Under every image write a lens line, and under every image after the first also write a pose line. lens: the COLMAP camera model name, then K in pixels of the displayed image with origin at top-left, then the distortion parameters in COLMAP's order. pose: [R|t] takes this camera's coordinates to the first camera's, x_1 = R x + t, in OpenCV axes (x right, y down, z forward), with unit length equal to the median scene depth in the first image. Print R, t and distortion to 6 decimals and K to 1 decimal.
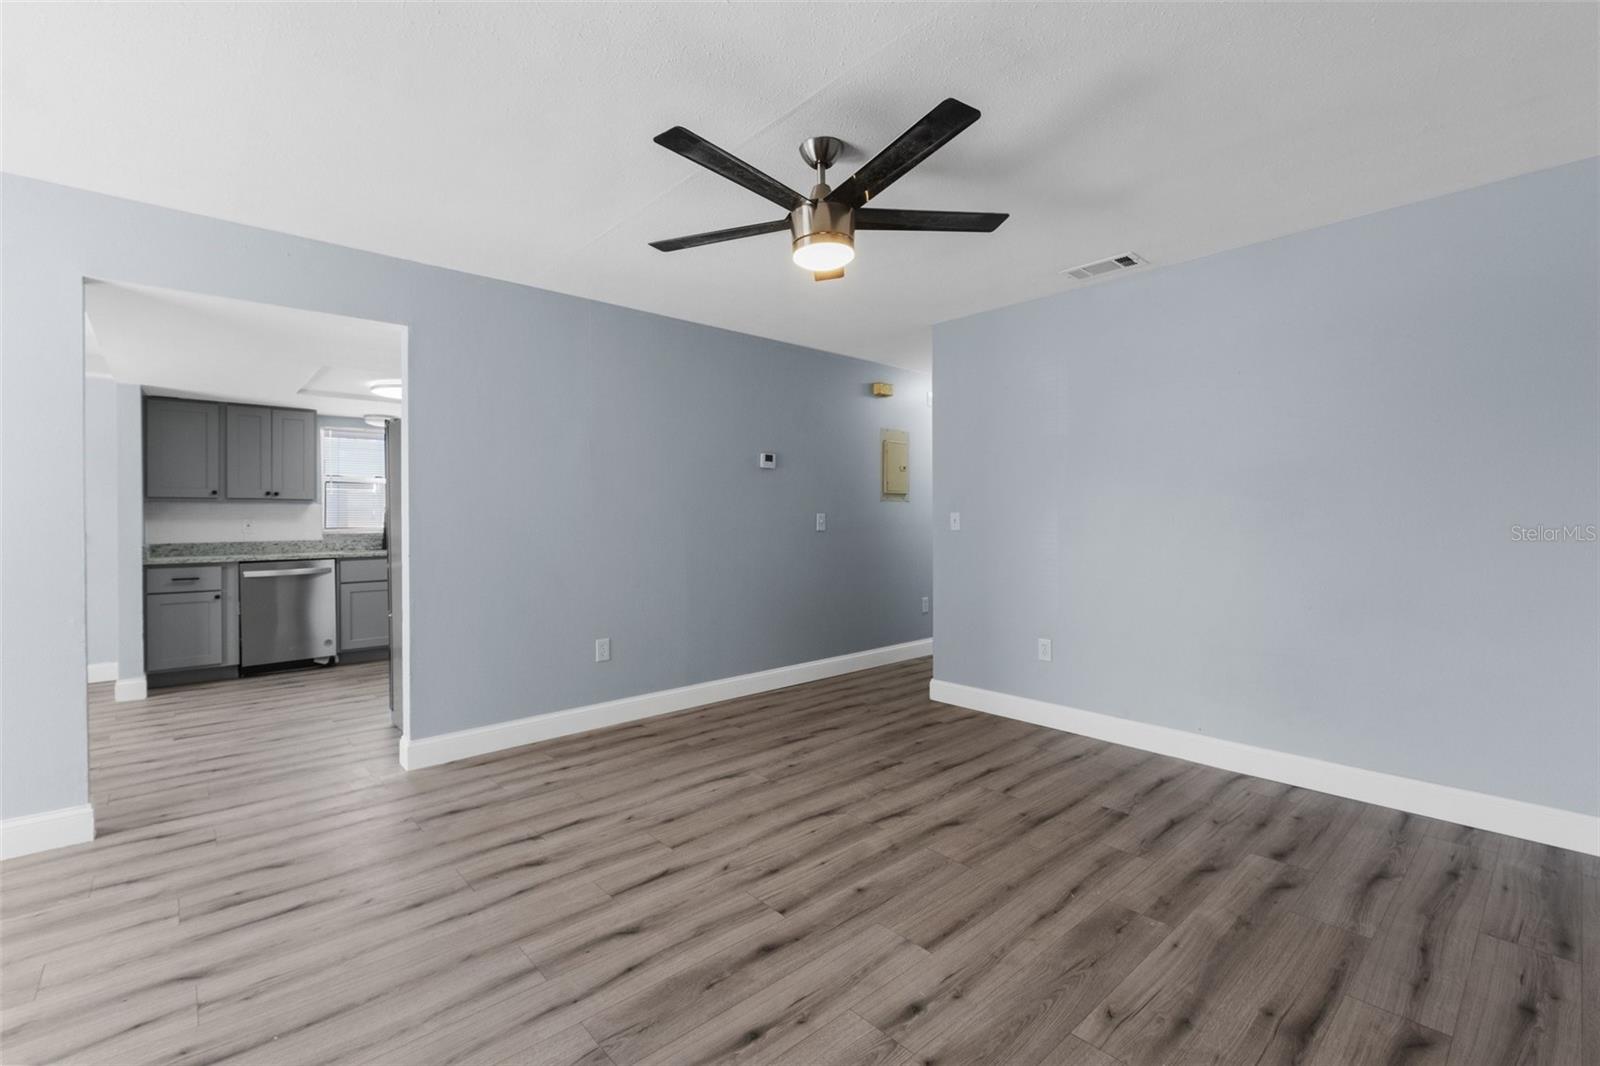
lens RADIAL K [[697.9, 0, 778.9], [0, 697.9, 519.5], [0, 0, 1]] dist [0.005405, -0.003999]
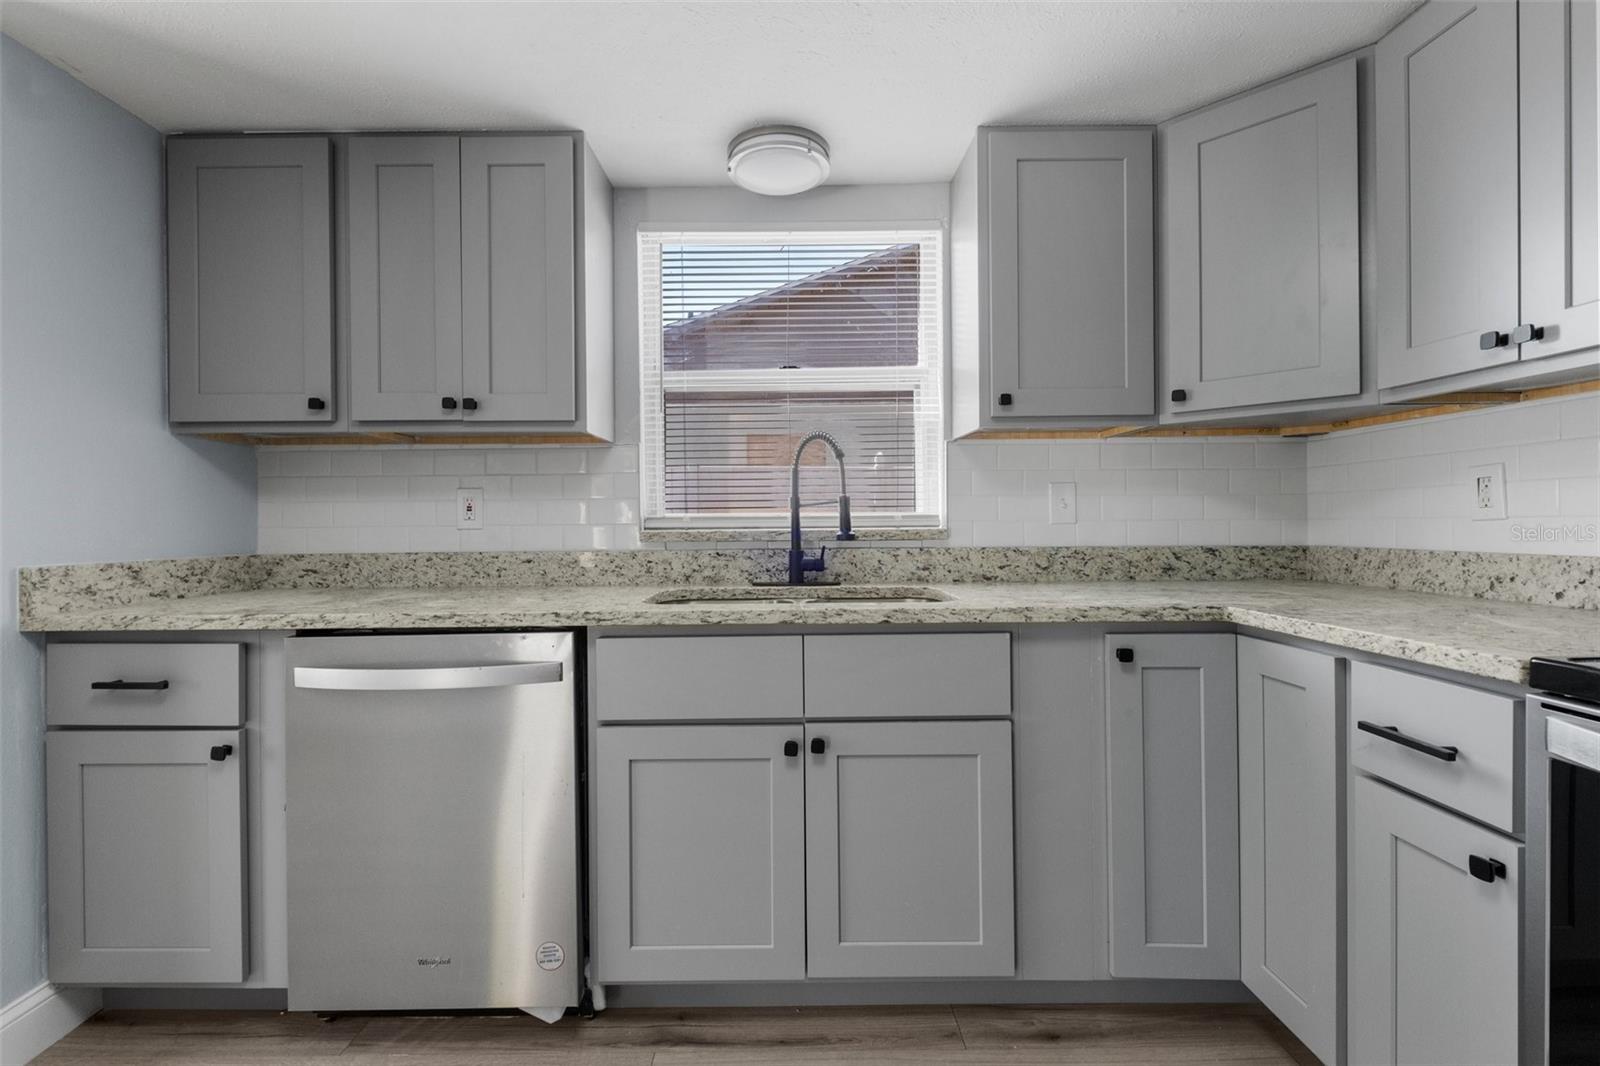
lens RADIAL K [[697.9, 0, 783.5], [0, 697.9, 523.5], [0, 0, 1]] dist [0.005405, -0.003999]
pose [[0.759667, -0.001807, -0.650309, -0.408636], [0.002773, 0.999996, 0.000460, 0.017304], [0.650306, -0.002153, 0.759669, 0.856979]]
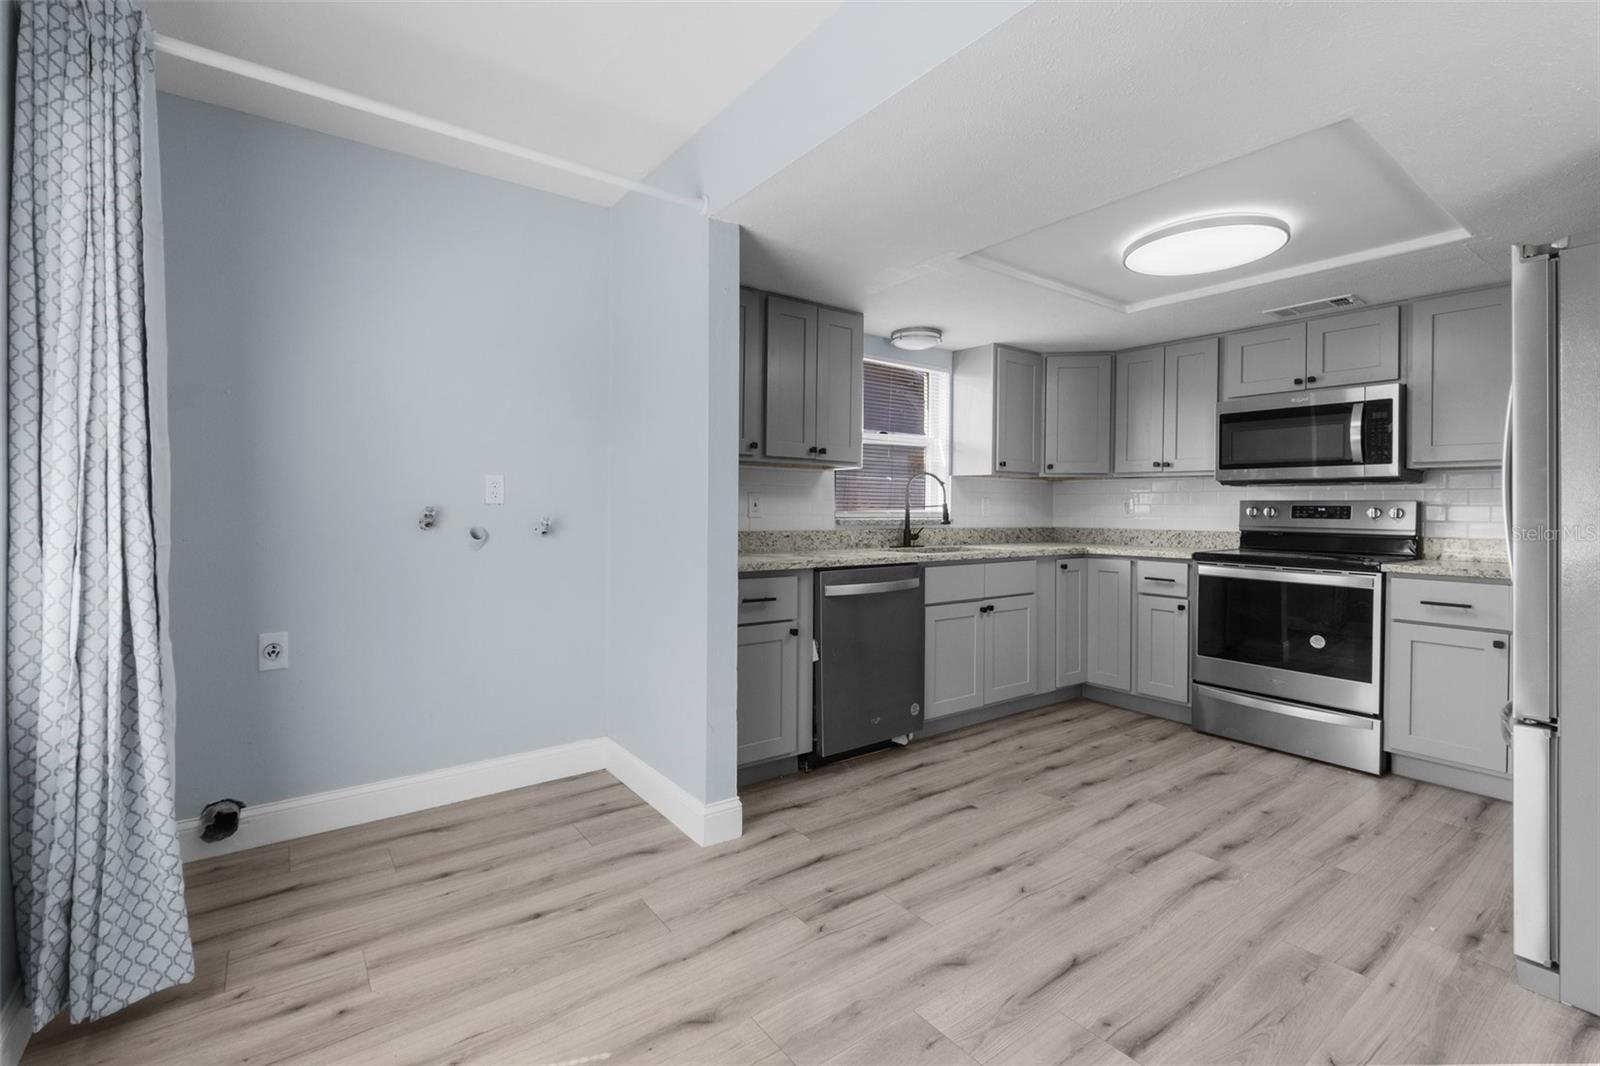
lens RADIAL K [[659.1, 0, 805.5], [0, 659.1, 518.4], [0, 0, 1]] dist [-0.004275, -0.000393]
pose [[0.995412, 0.011495, -0.094986, -0.683642], [-0.010920, 0.999919, 0.006566, 0.016629], [0.095054, -0.005498, 0.995457, 0.445199]]
